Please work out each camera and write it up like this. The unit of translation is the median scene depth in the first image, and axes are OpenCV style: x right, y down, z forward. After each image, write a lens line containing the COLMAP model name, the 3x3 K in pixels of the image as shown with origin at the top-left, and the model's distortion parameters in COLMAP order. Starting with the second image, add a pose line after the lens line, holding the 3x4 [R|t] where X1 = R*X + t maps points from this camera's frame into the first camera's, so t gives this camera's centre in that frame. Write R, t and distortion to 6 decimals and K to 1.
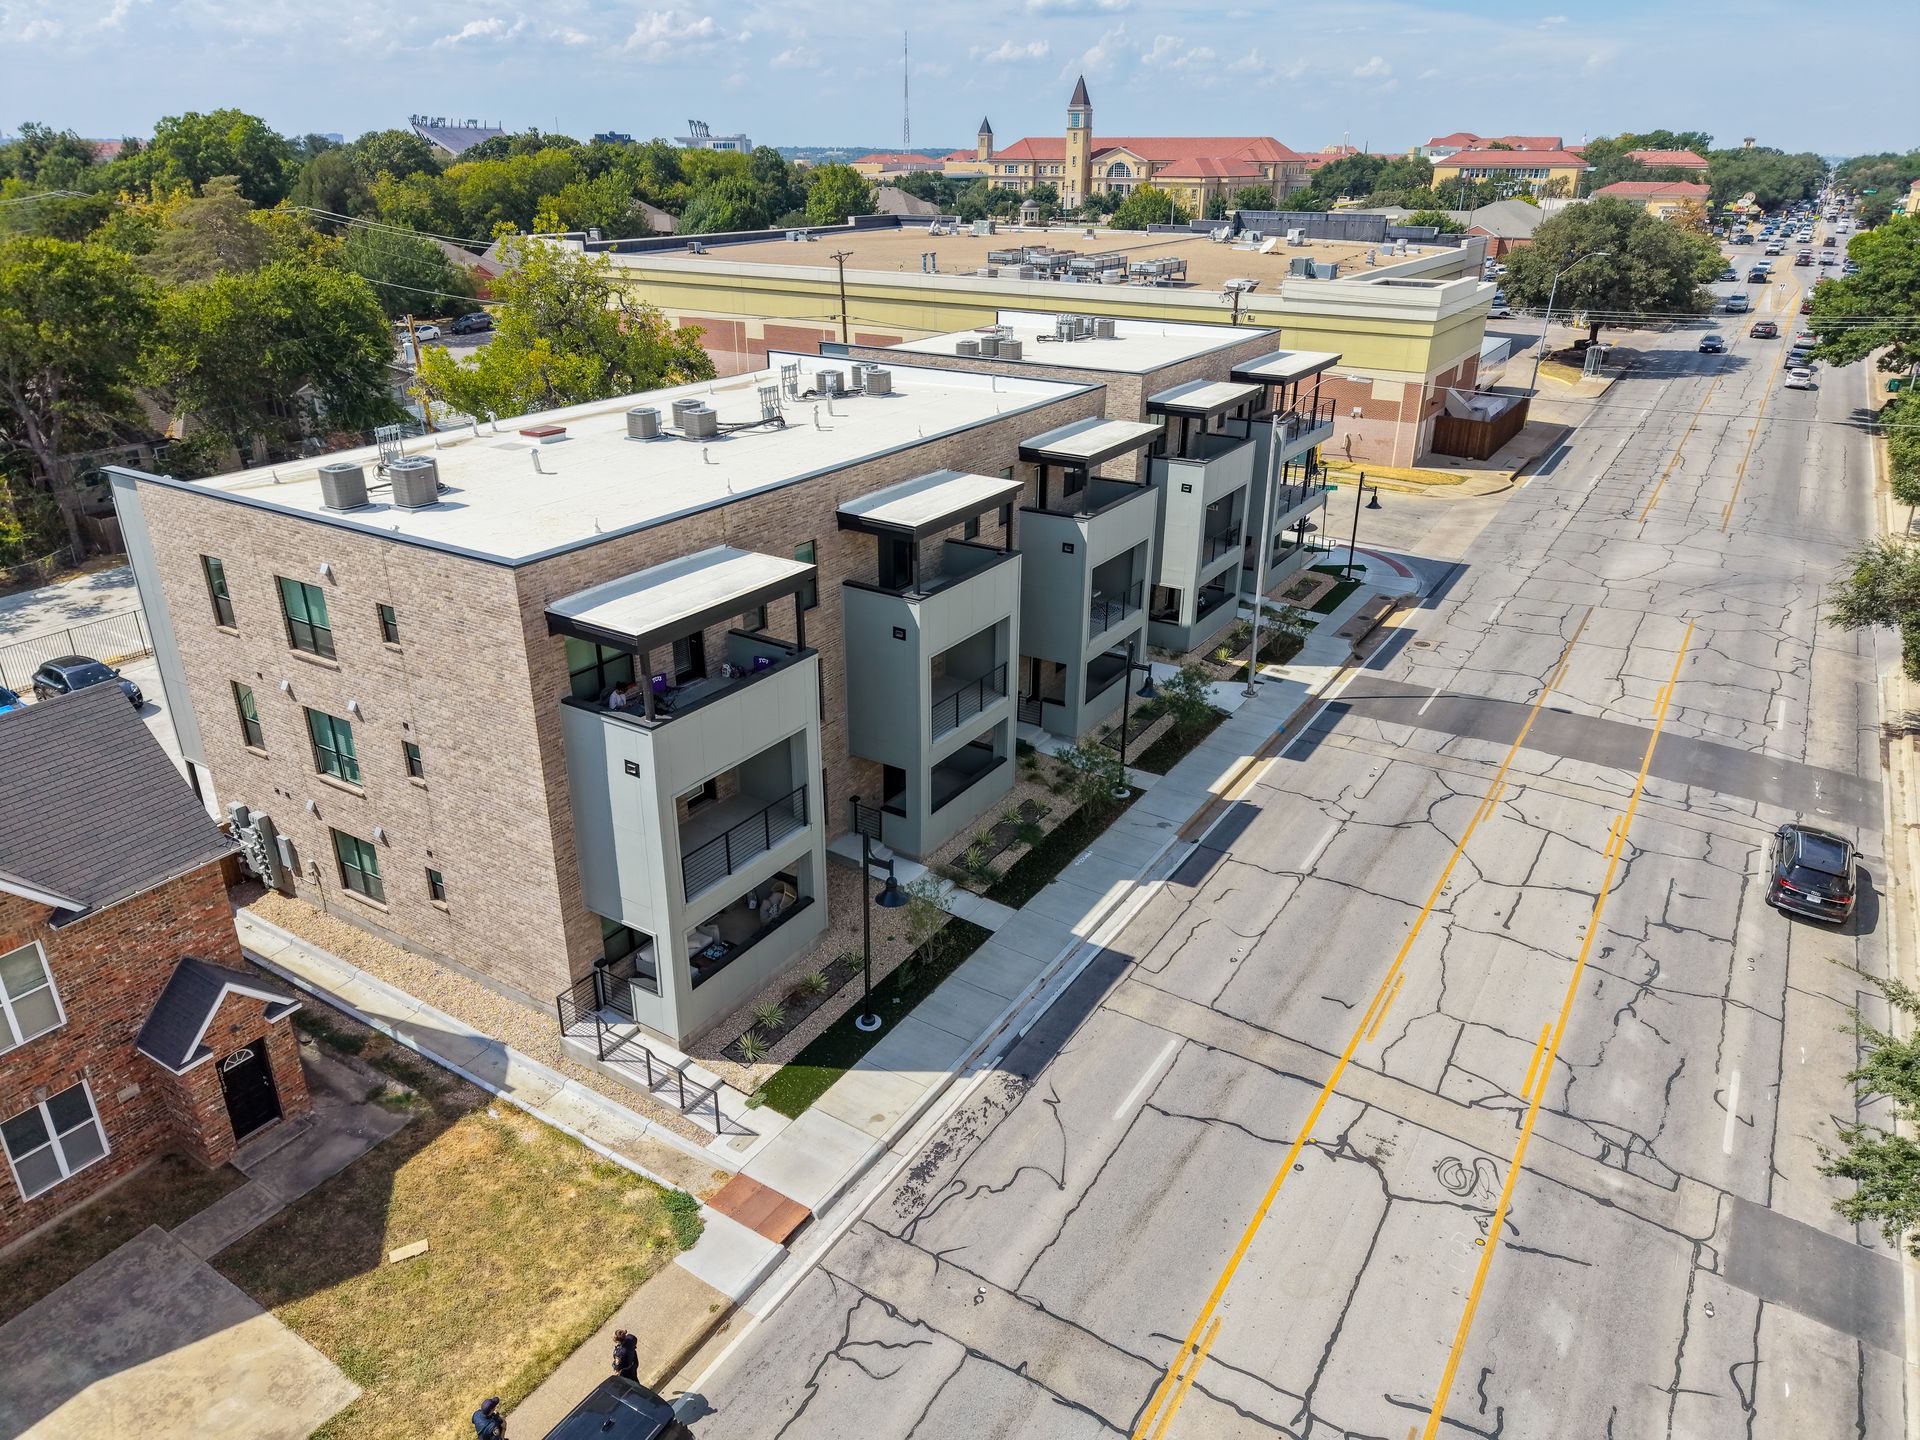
lens RADIAL K [[1281.5, 0, 960.0], [0, 1281.5, 720.0], [0, 0, 1]] dist [0.032054, -0.030818]
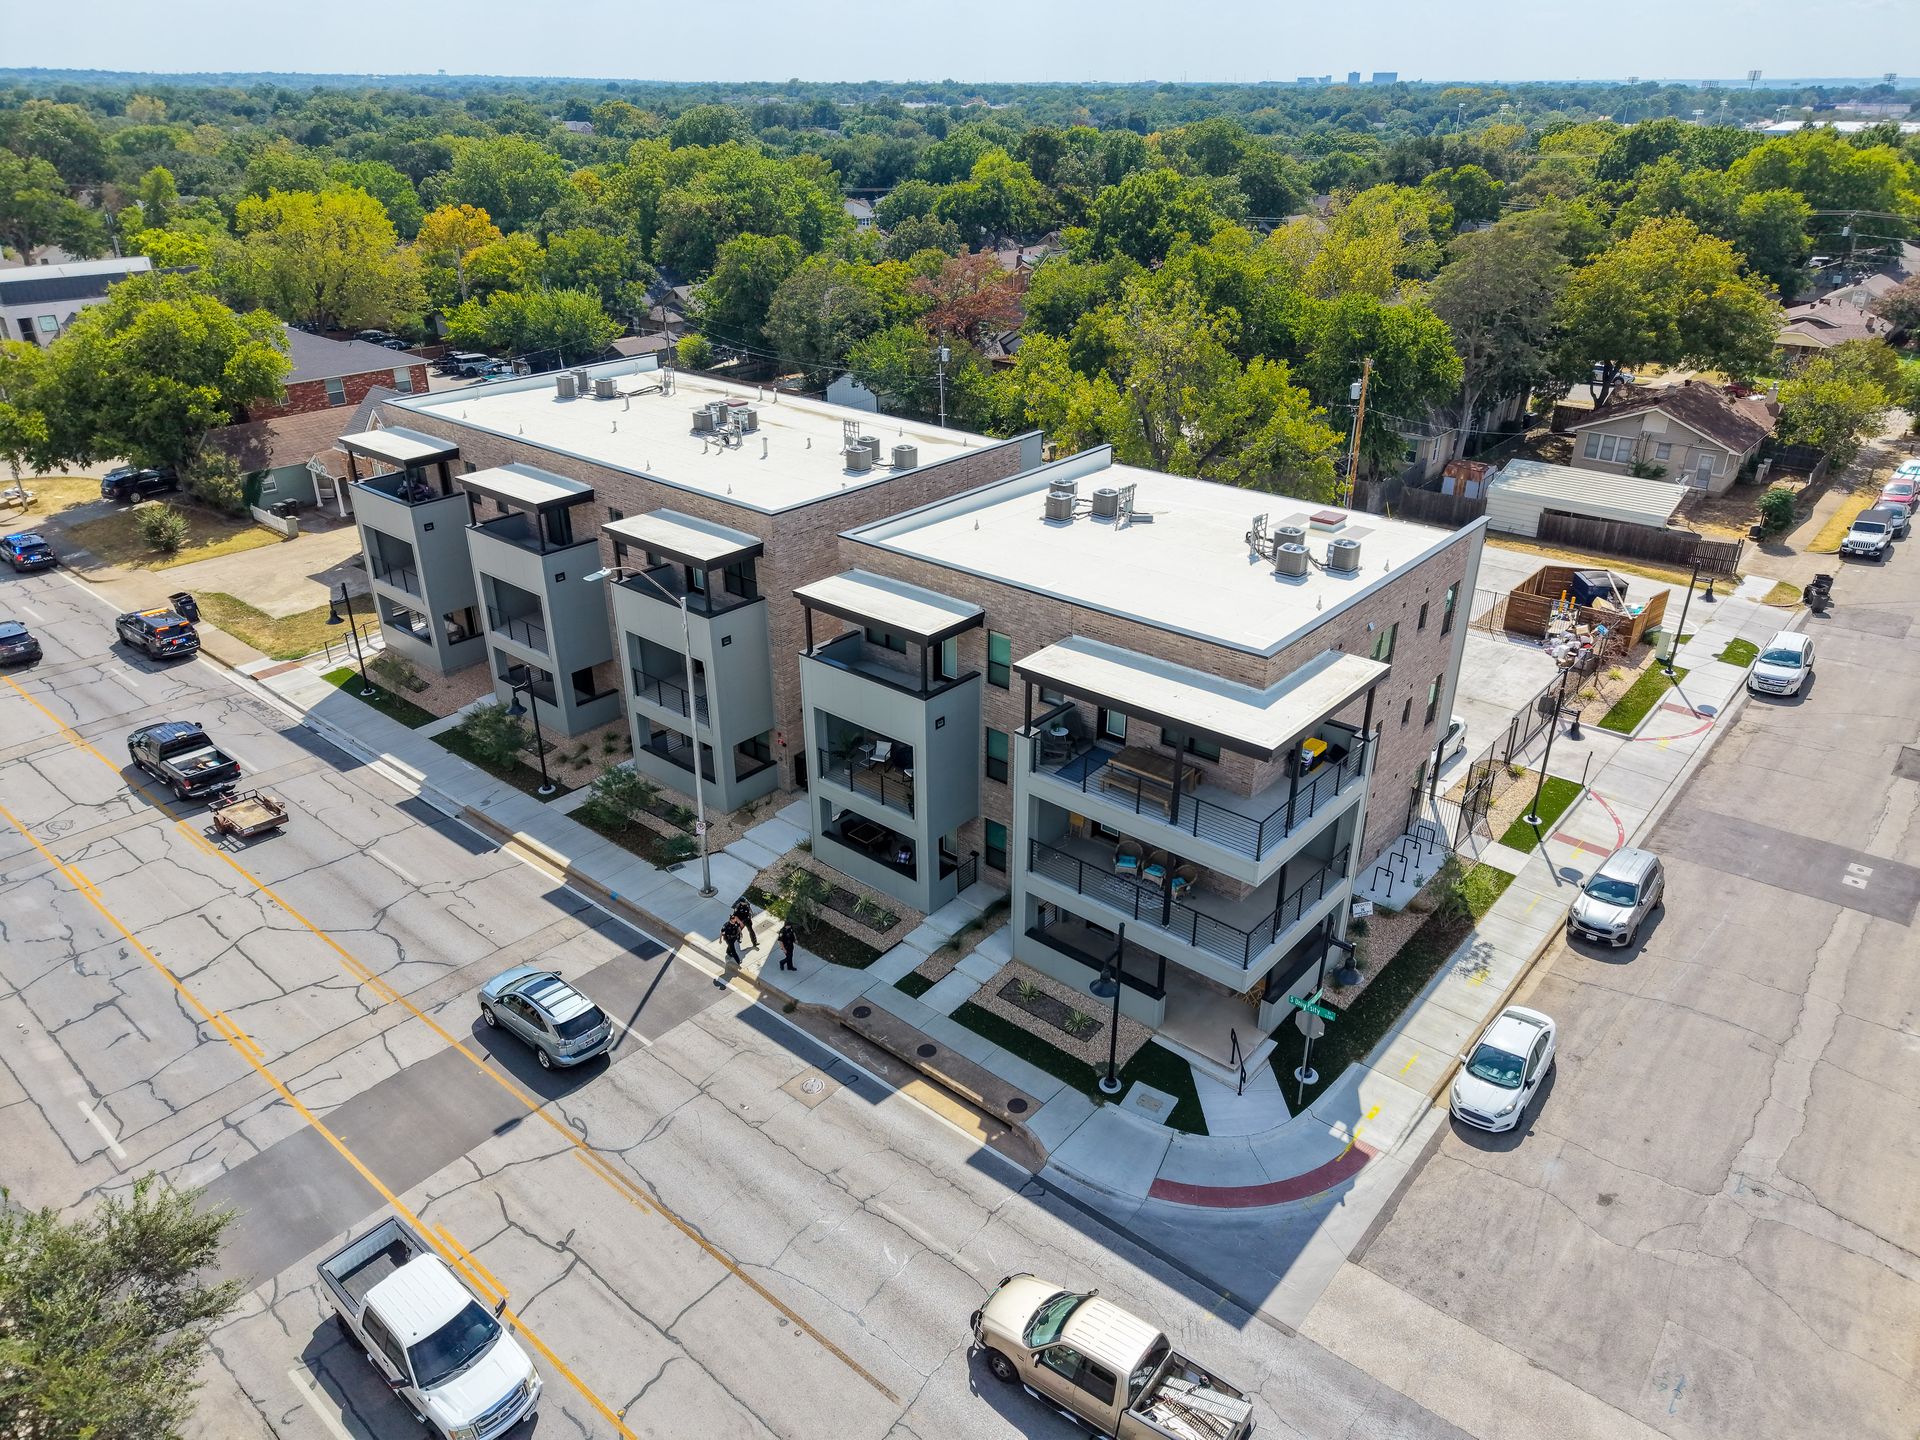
lens RADIAL K [[1281.5, 0, 960.0], [0, 1281.5, 720.0], [0, 0, 1]] dist [0.032054, -0.030818]
pose [[-0.149393, 0.431058, -0.889871, 1.335097], [-0.400200, 0.796601, 0.453064, -0.834322], [0.904169, 0.423811, 0.053502, 1.517694]]
